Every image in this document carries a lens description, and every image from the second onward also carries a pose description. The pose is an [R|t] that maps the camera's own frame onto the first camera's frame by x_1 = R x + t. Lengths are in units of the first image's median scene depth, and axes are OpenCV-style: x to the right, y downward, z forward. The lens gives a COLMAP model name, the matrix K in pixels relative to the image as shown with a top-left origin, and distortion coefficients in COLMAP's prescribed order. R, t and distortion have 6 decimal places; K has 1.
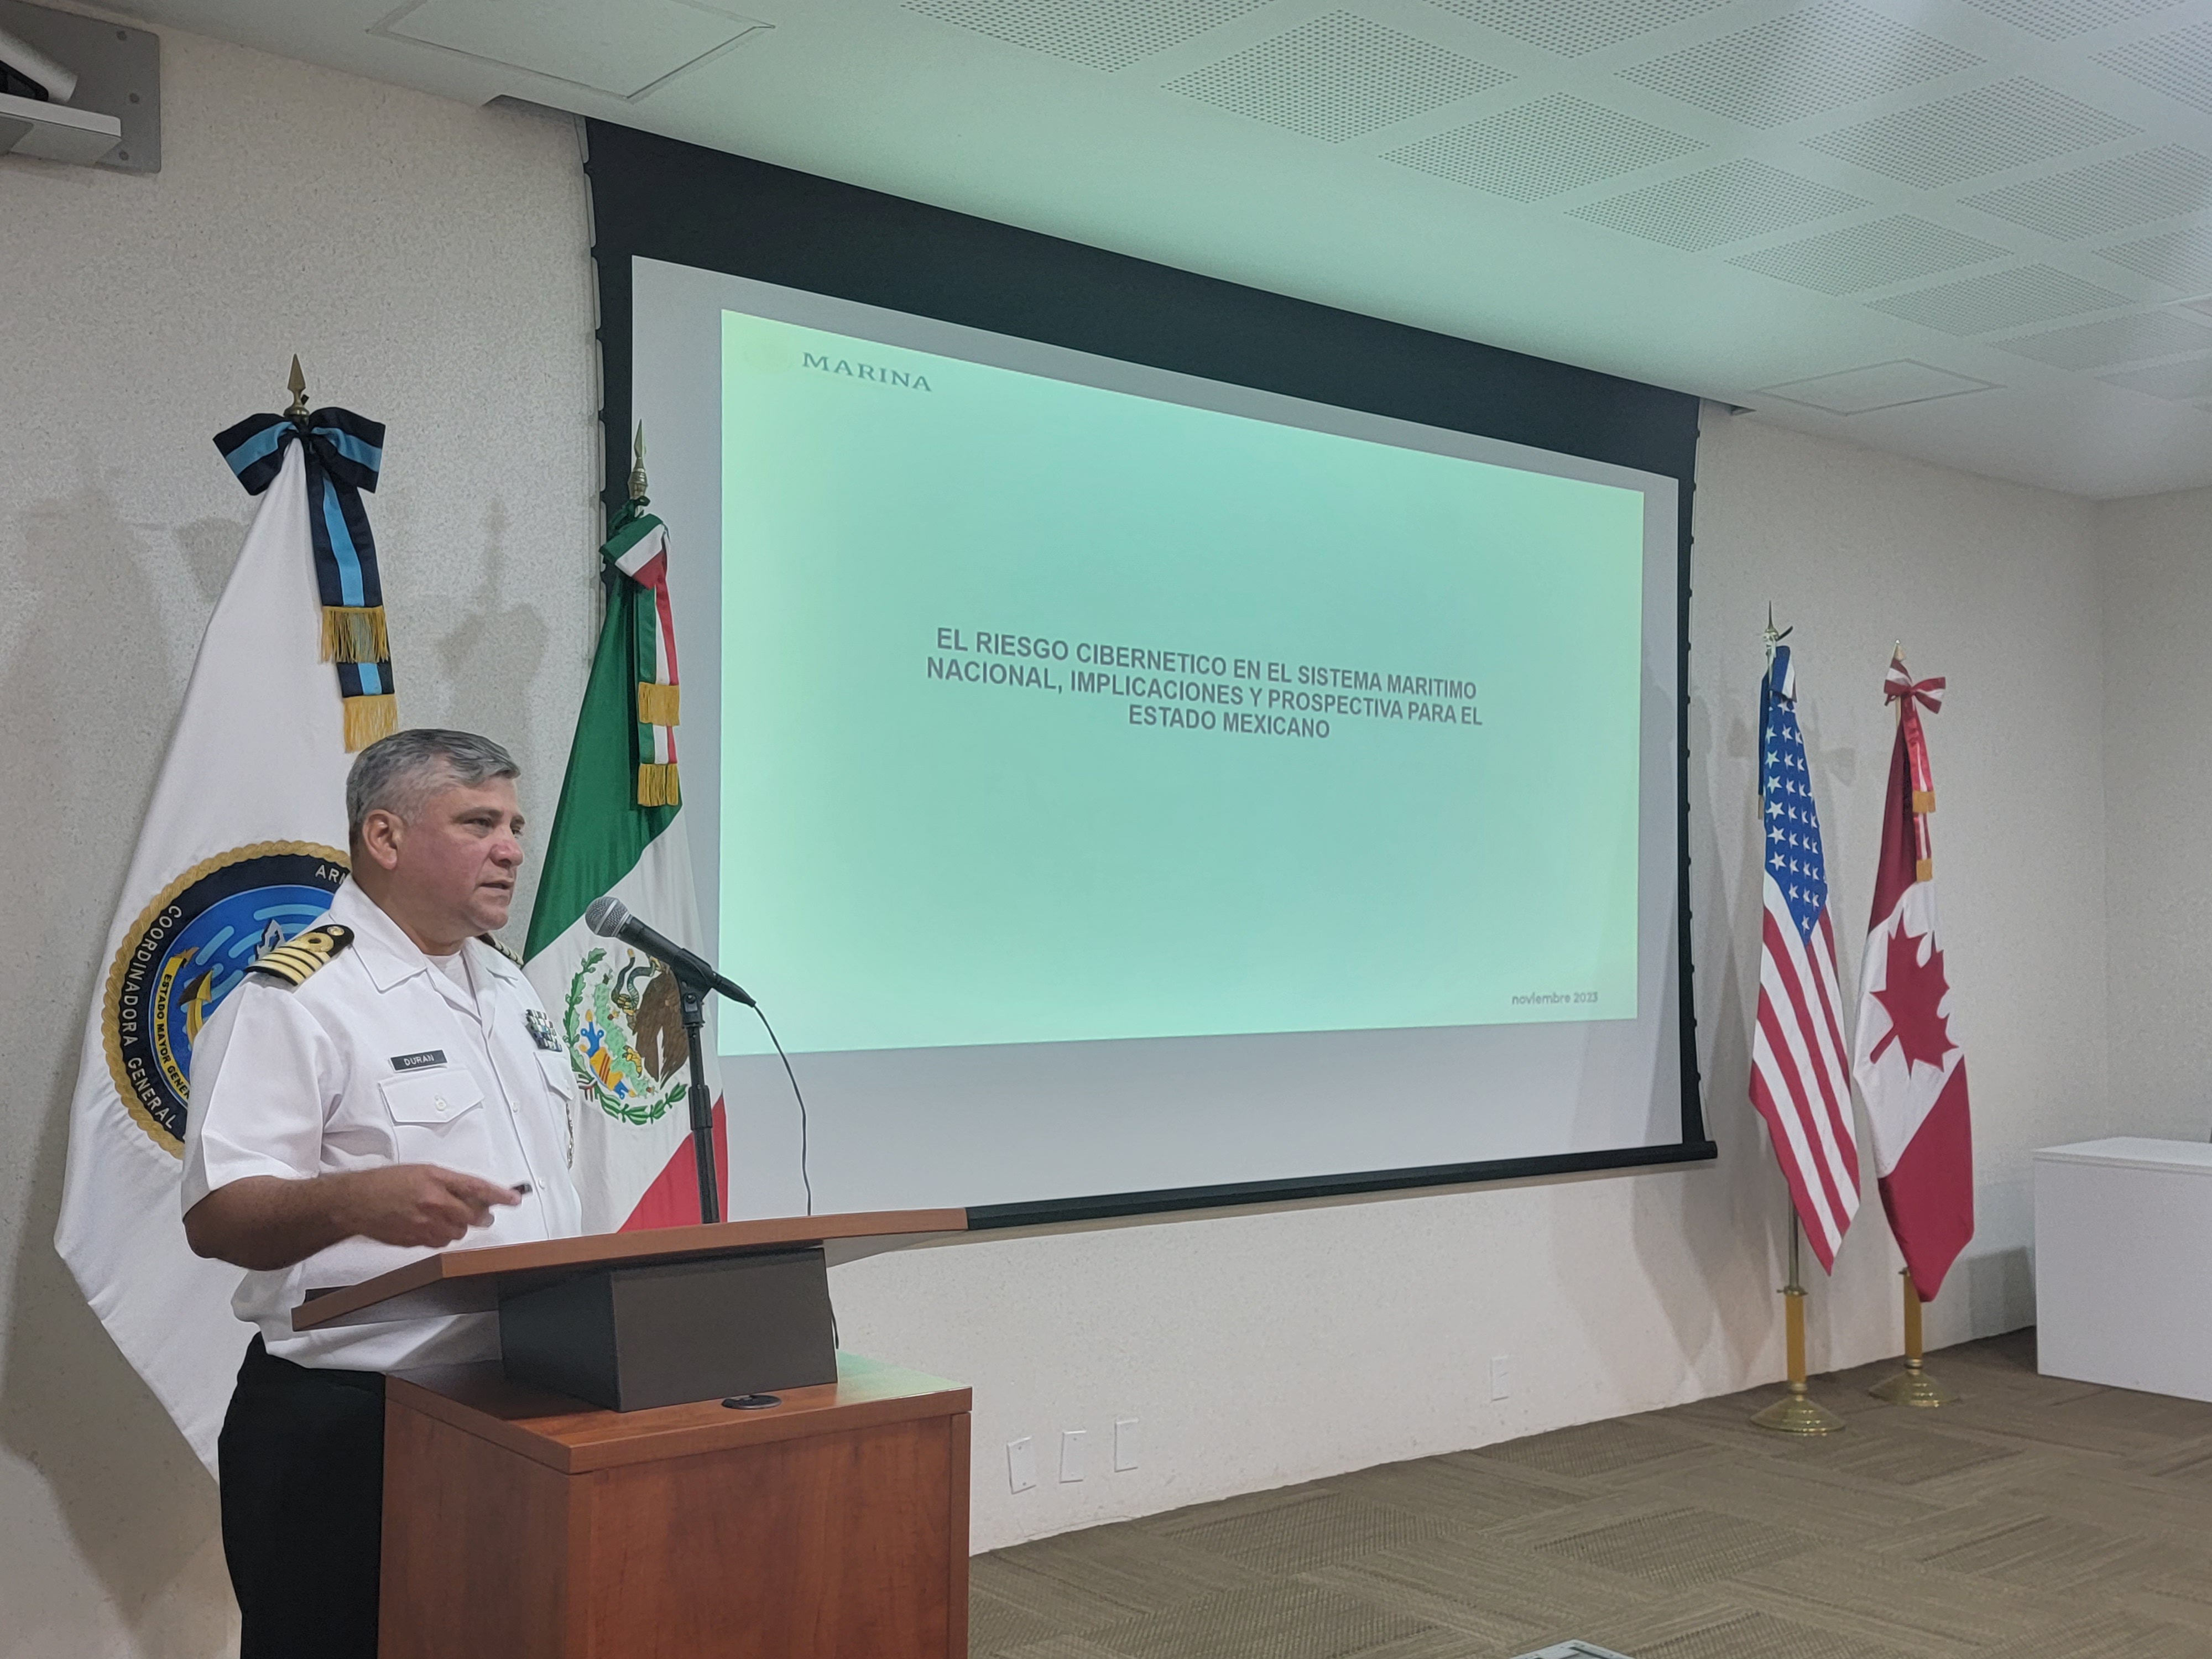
lens RADIAL K [[2271.4, 0, 1125.7], [0, 2271.4, 830.6], [0, 0, 1]] dist [0.102097, -0.090649]
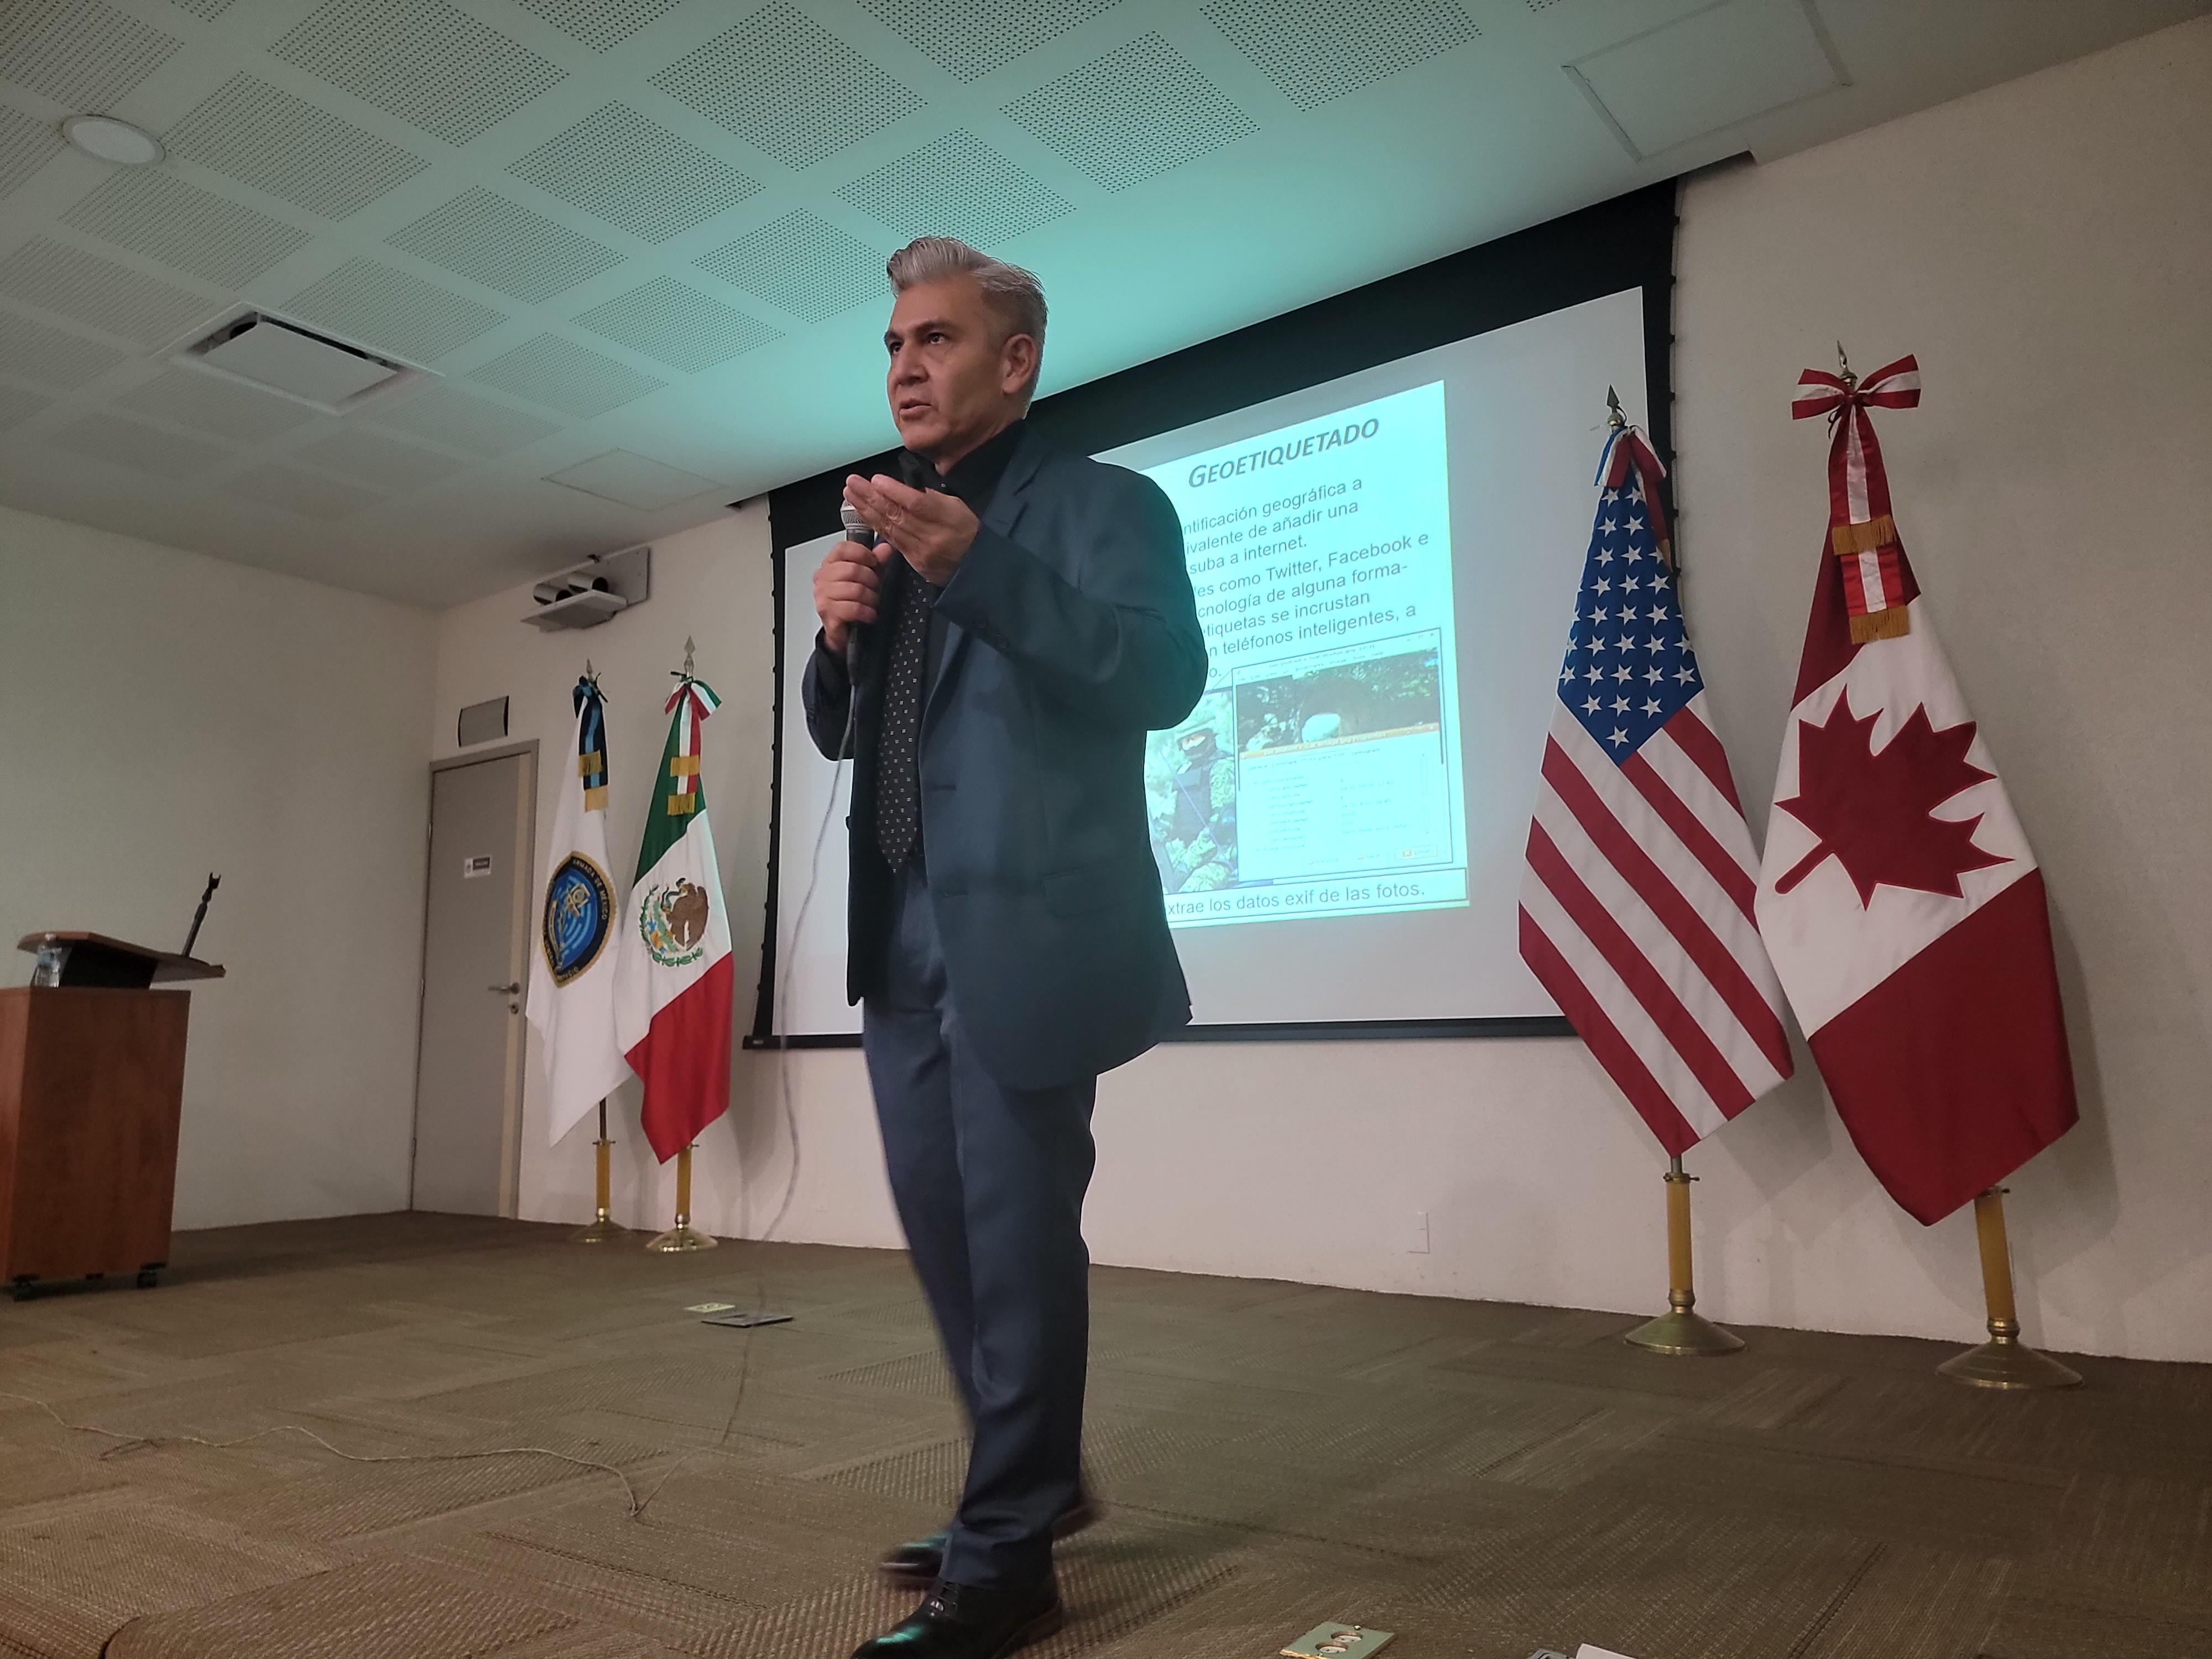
lens RADIAL K [[1540.4, 0, 1113.1], [0, 1540.4, 841.9], [0, 0, 1]] dist [0.073225, -0.058203]
pose [[0.227457, -0.147310, -0.962581, 1.226944], [0.051971, 0.988919, -0.139060, 0.228604], [0.972400, -0.018396, 0.232593, 1.043283]]
